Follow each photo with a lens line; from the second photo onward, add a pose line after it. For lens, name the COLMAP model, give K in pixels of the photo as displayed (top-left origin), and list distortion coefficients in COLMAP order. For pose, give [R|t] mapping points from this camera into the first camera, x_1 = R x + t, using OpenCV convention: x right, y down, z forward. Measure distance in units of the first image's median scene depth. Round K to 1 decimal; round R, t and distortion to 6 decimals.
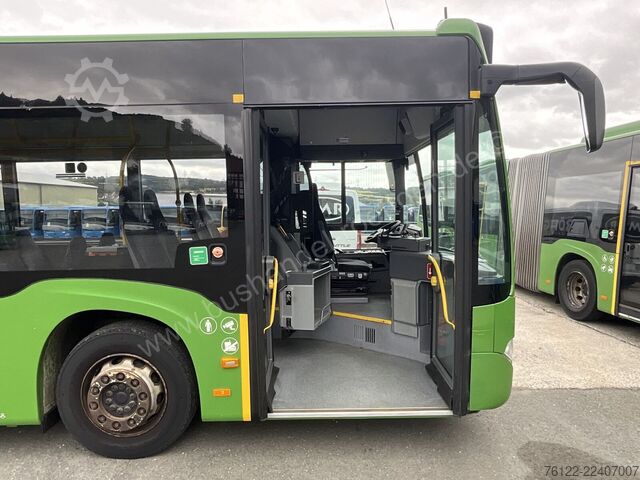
lens RADIAL K [[453.7, 0, 319.2], [0, 453.7, 239.4], [0, 0, 1]] dist [-0.013687, -0.005485]
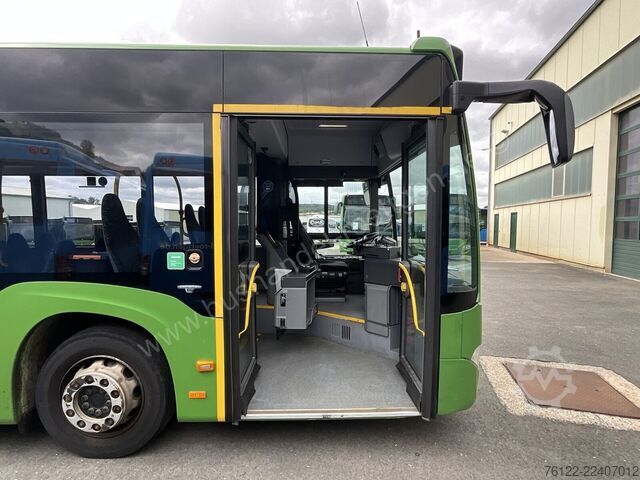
lens RADIAL K [[331.3, 0, 320.0], [0, 331.3, 239.3], [0, 0, 1]] dist [-0.003373, 0.002911]
pose [[0.999854, 0.015469, 0.007208, 0.051402], [-0.015298, 0.999616, -0.023099, -0.000256], [-0.007563, 0.022985, 0.999707, 0.234995]]
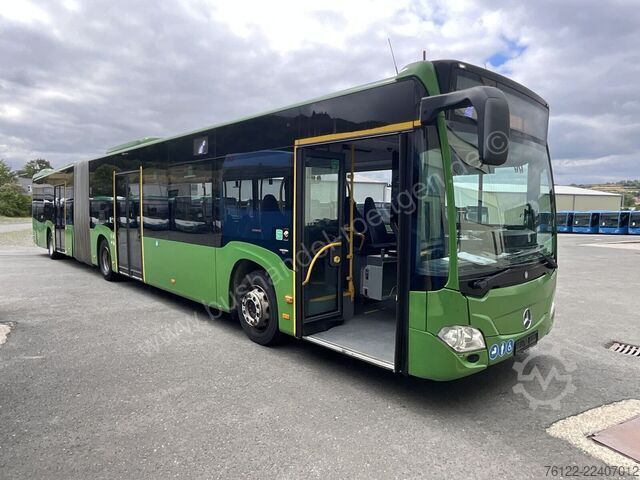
lens RADIAL K [[453.7, 0, 316.7], [0, 453.7, 244.8], [0, 0, 1]] dist [-0.013687, -0.005485]
pose [[0.651100, 0.089566, -0.753689, 1.083727], [-0.076379, 0.995704, 0.052344, -0.024965], [0.755139, 0.023484, 0.655144, -0.029158]]
